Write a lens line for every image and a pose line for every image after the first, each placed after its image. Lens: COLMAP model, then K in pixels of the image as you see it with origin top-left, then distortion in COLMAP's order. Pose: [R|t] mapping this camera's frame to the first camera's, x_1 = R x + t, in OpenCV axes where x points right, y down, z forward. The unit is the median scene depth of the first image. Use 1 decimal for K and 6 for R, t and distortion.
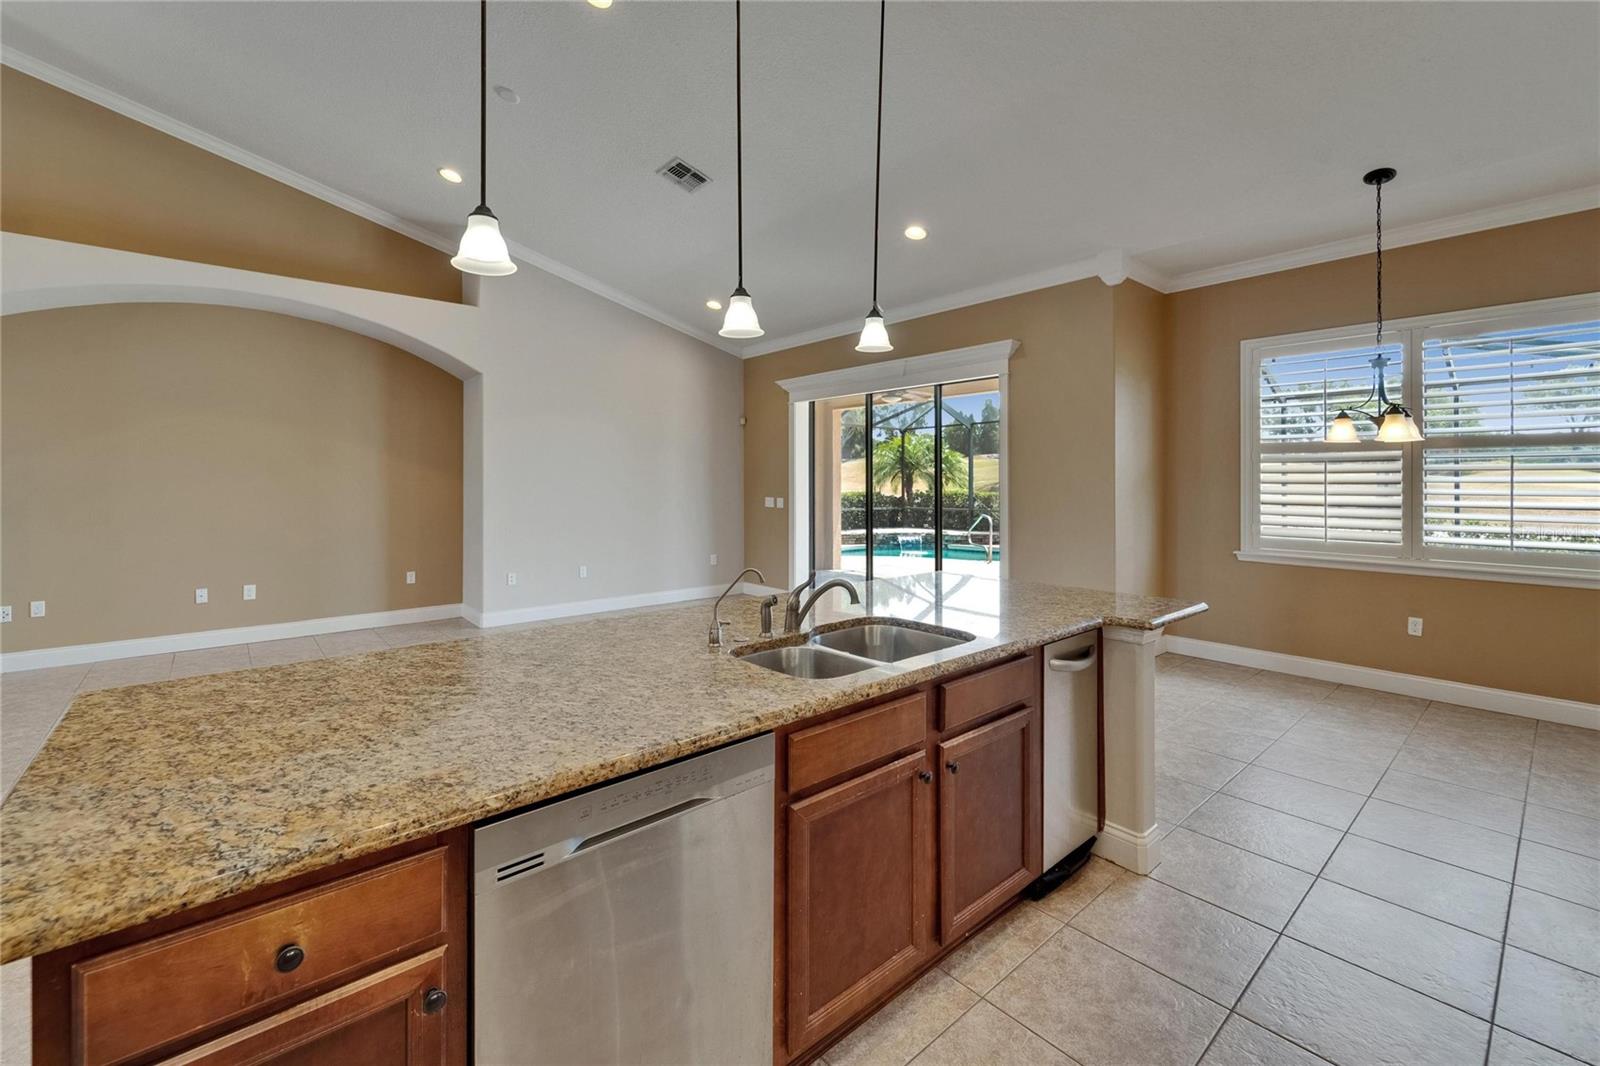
lens RADIAL K [[672.4, 0, 801.8], [0, 672.4, 476.8], [0, 0, 1]] dist [-0.001490, -0.000485]
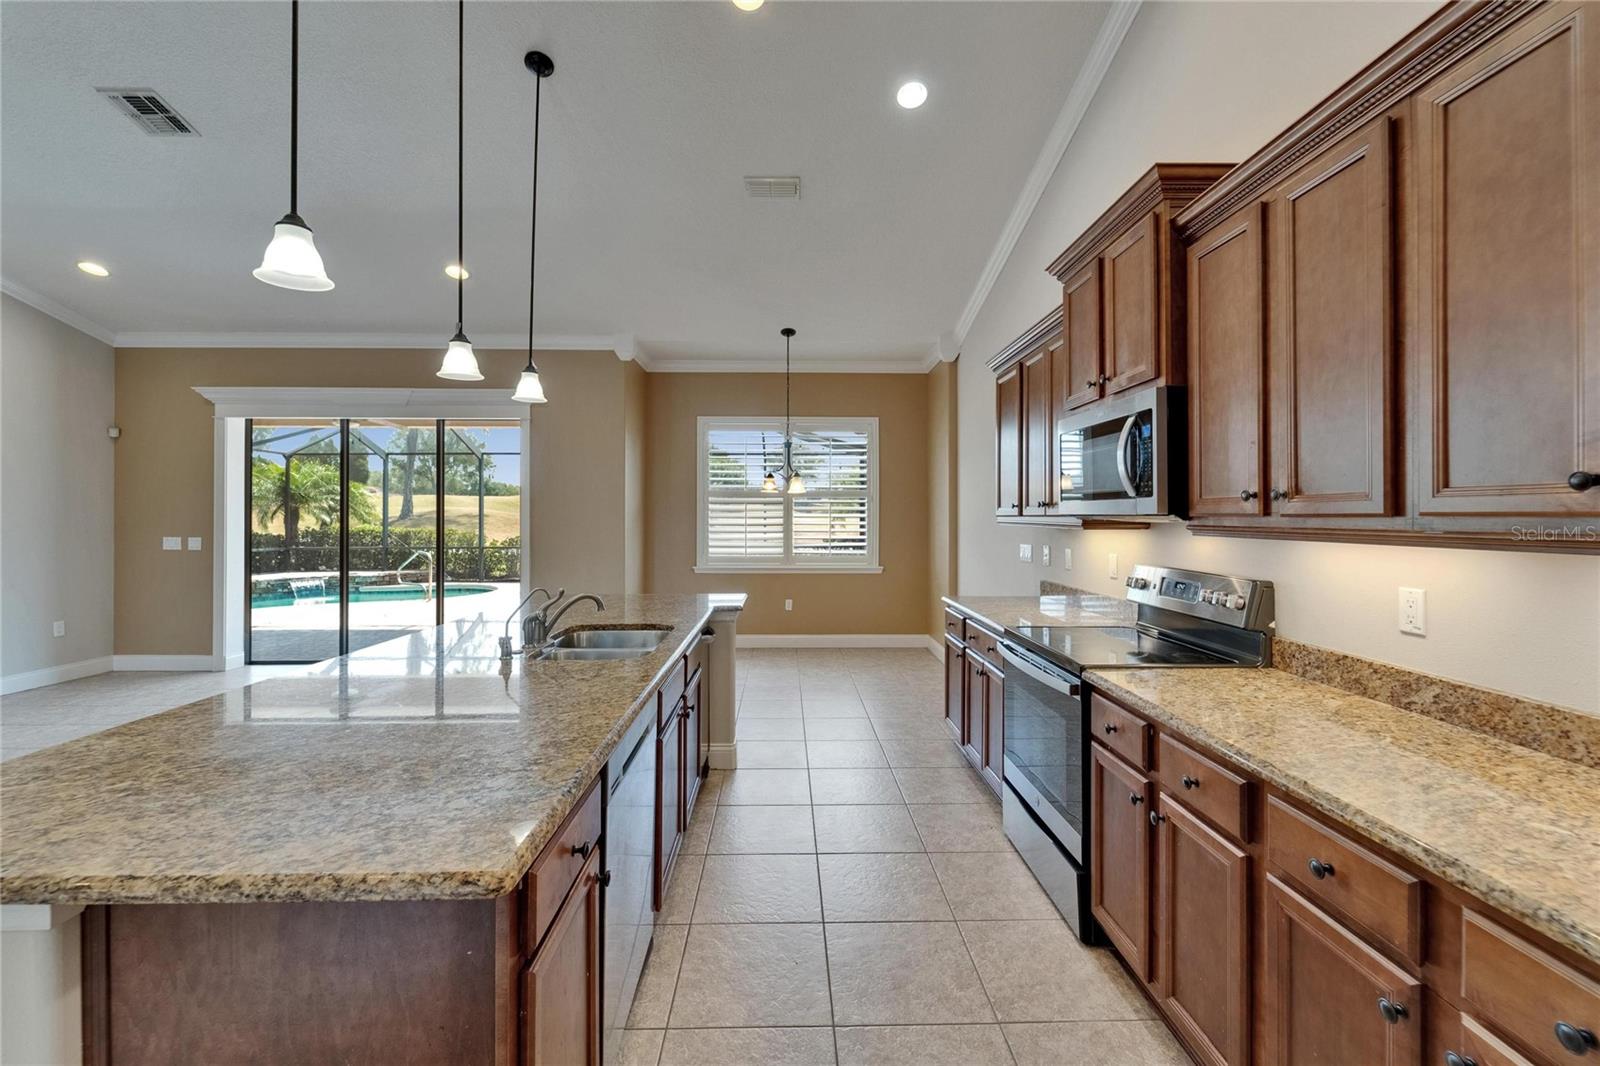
lens RADIAL K [[655.7, 0, 801.8], [0, 655.7, 513.5], [0, 0, 1]] dist [-0.000323, -0.000674]
pose [[0.636820, 0.005351, 0.770994, -0.172211], [-0.006022, 0.999980, -0.001967, 0.001096], [-0.770989, -0.003390, 0.636839, -0.024700]]
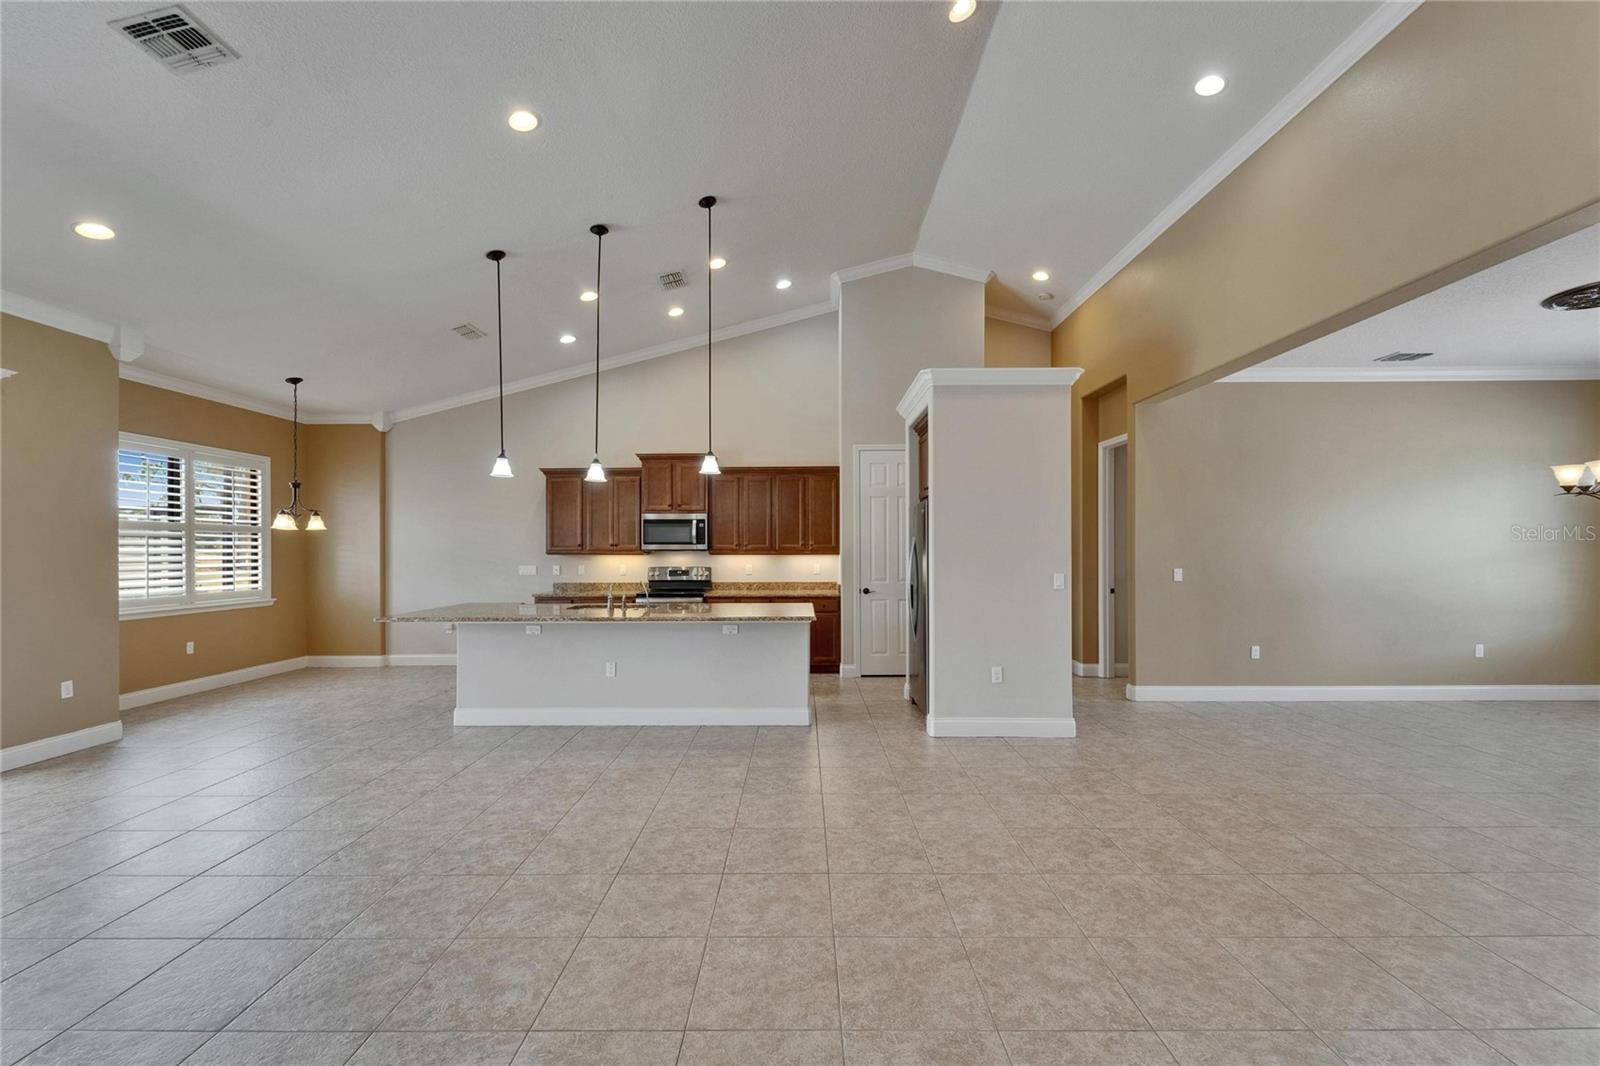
lens RADIAL K [[648.5, 0, 800.5], [0, 648.5, 544.6], [0, 0, 1]] dist [-0.000079, -0.002095]
pose [[-0.749460, 0.008073, 0.662000, -0.615464], [0.000482, 0.999932, -0.011648, 0.004330], [-0.662049, -0.008410, -0.749413, 0.674030]]
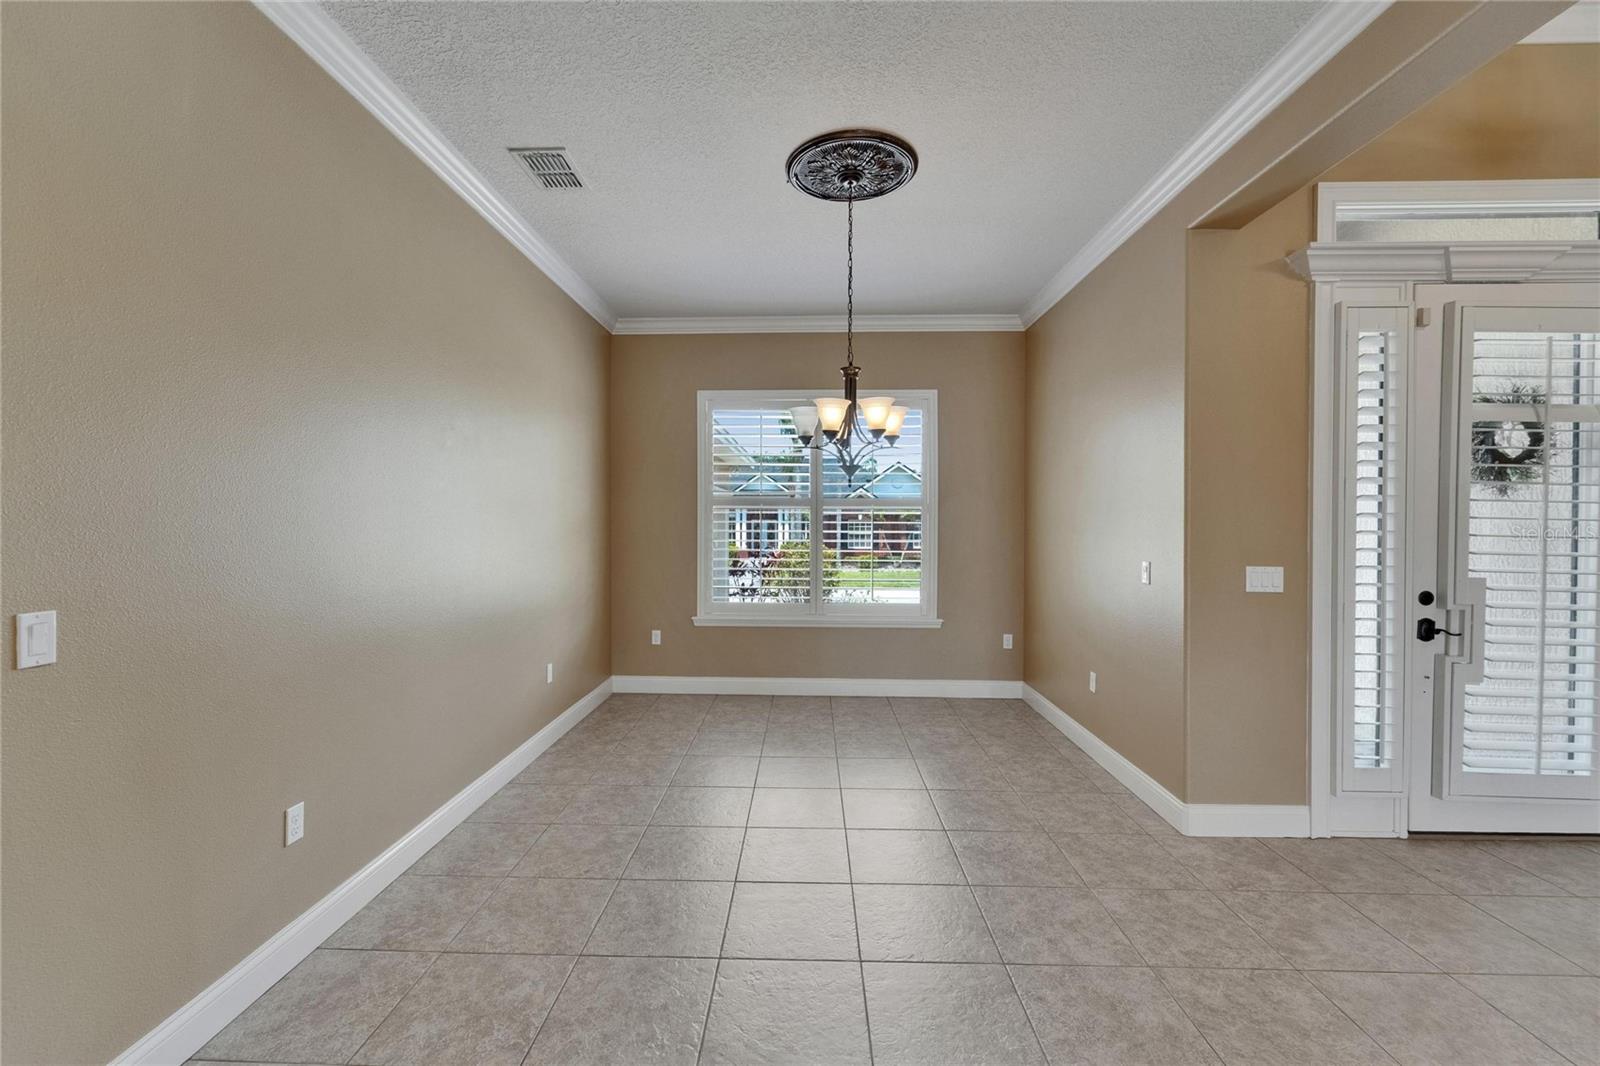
lens RADIAL K [[666.3, 0, 796.6], [0, 666.3, 526.1], [0, 0, 1]] dist [-0.000649, -0.001081]
pose [[-0.681234, 0.004973, -0.732049, -0.450767], [0.003046, 0.999988, 0.003959, 0.000300], [0.732060, 0.000467, -0.681240, 0.079542]]
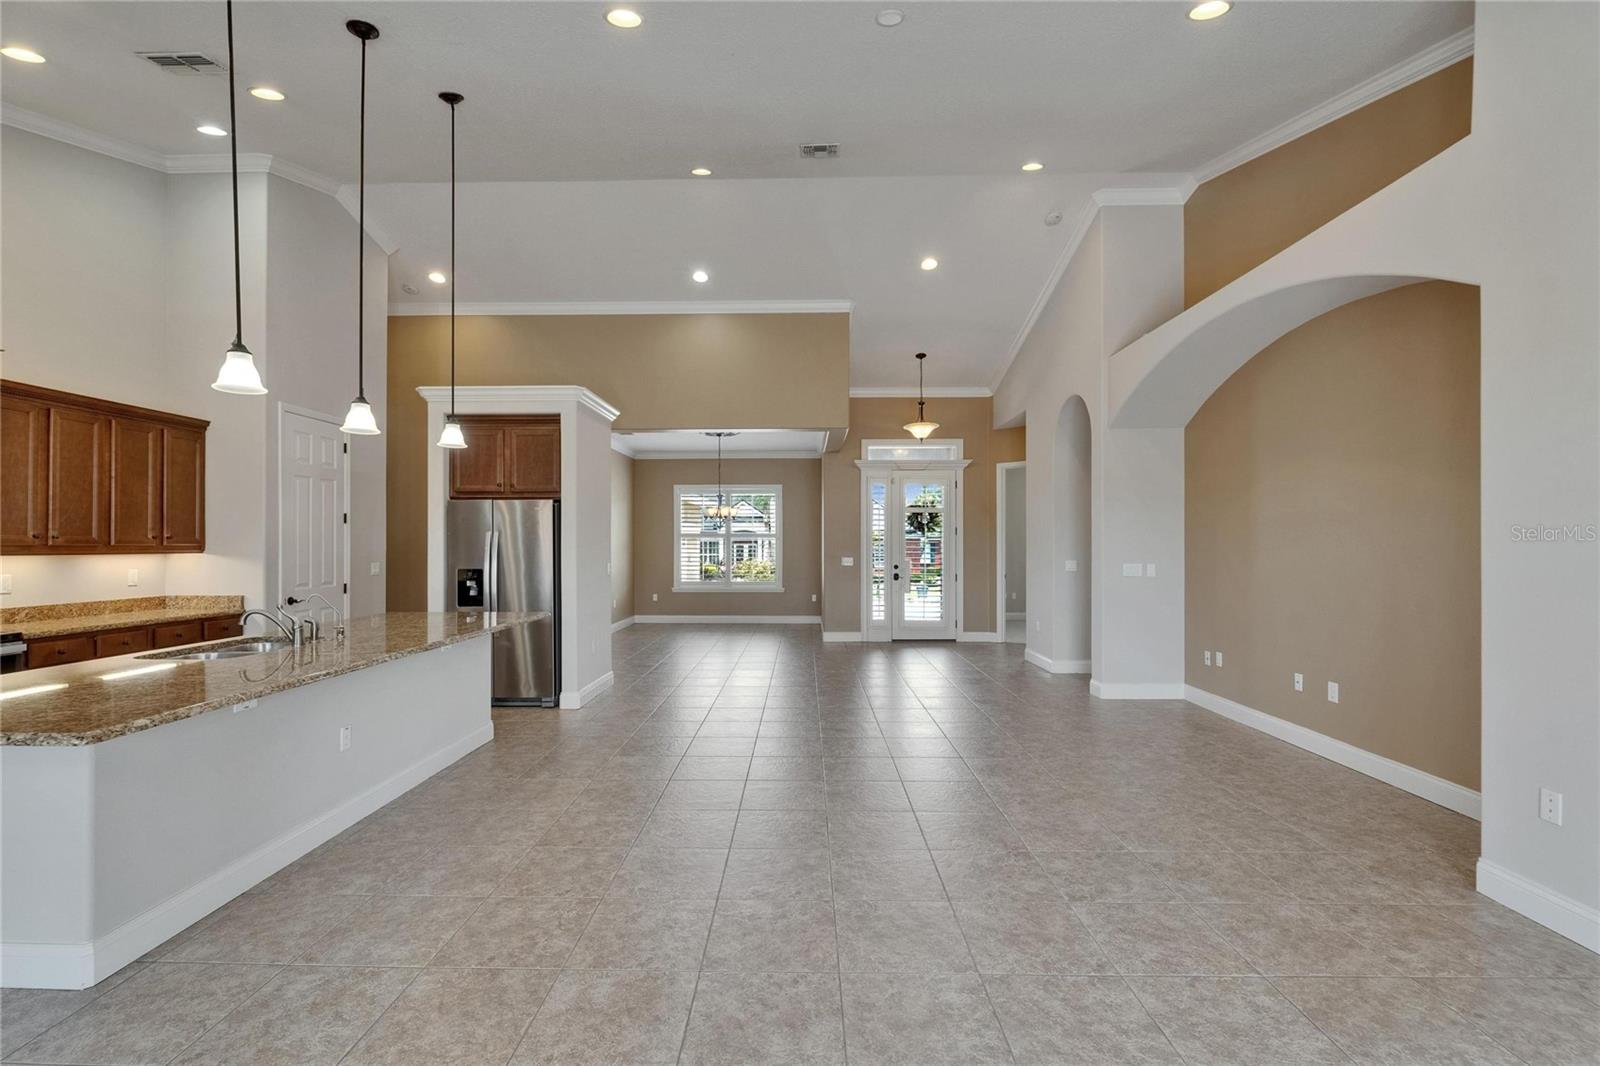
lens RADIAL K [[697.0, 0, 792.7], [0, 697.0, 540.3], [0, 0, 1]] dist [0.001024, -0.000930]
pose [[-0.670088, -0.002570, -0.742277, 0.117456], [0.005806, 0.999945, -0.008703, 0.004793], [0.742259, -0.010142, -0.670037, 0.812448]]
